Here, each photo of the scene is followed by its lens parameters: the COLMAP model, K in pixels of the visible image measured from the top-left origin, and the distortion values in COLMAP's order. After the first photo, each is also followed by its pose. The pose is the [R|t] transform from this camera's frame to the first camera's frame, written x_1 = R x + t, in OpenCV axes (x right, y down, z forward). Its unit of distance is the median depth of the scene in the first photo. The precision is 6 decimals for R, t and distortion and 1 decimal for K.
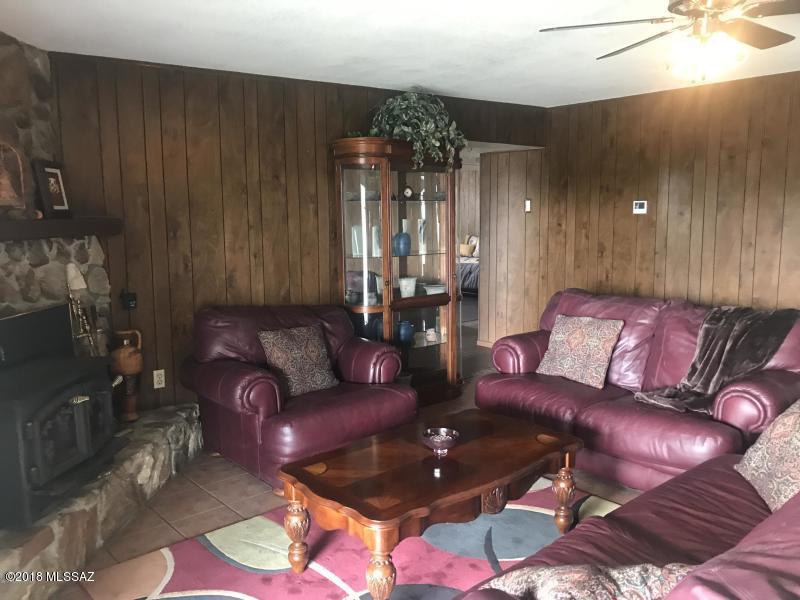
lens RADIAL K [[656.8, 0, 401.0], [0, 656.8, 296.8], [0, 0, 1]] dist [0.021130, -0.010168]
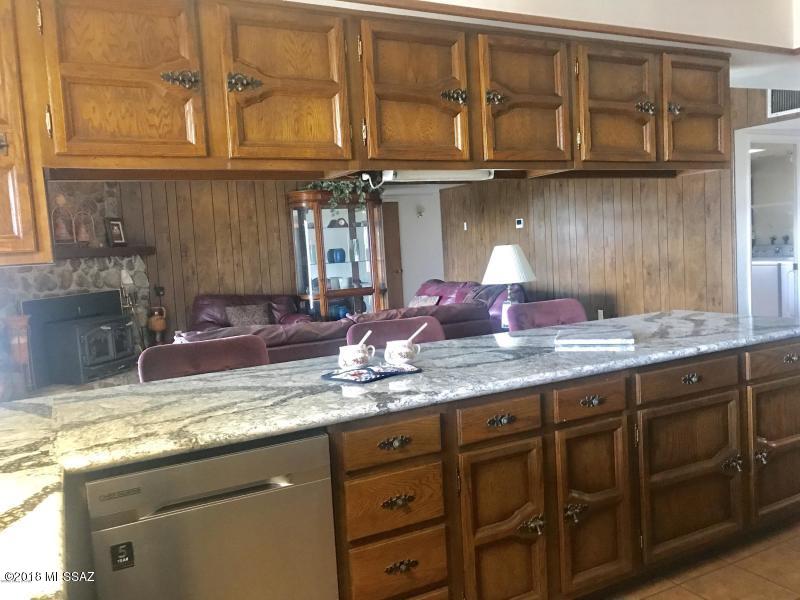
lens RADIAL K [[666.8, 0, 413.6], [0, 666.8, 297.7], [0, 0, 1]] dist [0.003467, -0.001094]
pose [[0.971472, -0.027508, -0.235554, 0.670412], [0.017536, 0.998863, -0.044323, 0.112814], [0.236506, 0.038928, 0.970850, -0.591884]]
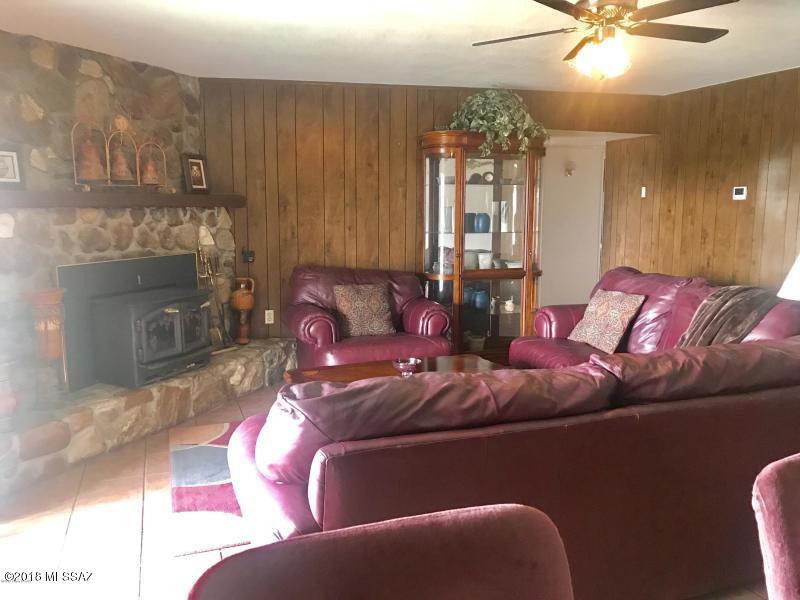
lens RADIAL K [[656.8, 0, 401.0], [0, 656.8, 296.8], [0, 0, 1]] dist [0.021130, -0.010168]
pose [[0.931811, 0.062811, -0.357468, 0.358029], [-0.058813, 0.998025, 0.022056, 0.038788], [0.358148, 0.000472, 0.933665, -0.149294]]
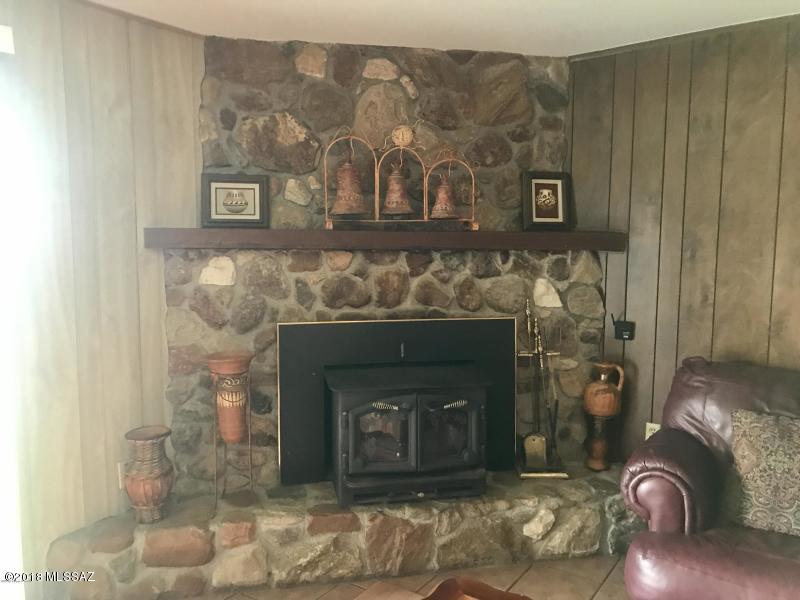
lens RADIAL K [[656.8, 0, 401.0], [0, 656.8, 296.8], [0, 0, 1]] dist [0.021130, -0.010168]
pose [[0.251118, 0.099167, -0.962863, 0.306656], [-0.133403, 0.988792, 0.067045, -0.052799], [0.958720, 0.111612, 0.261532, 0.485509]]
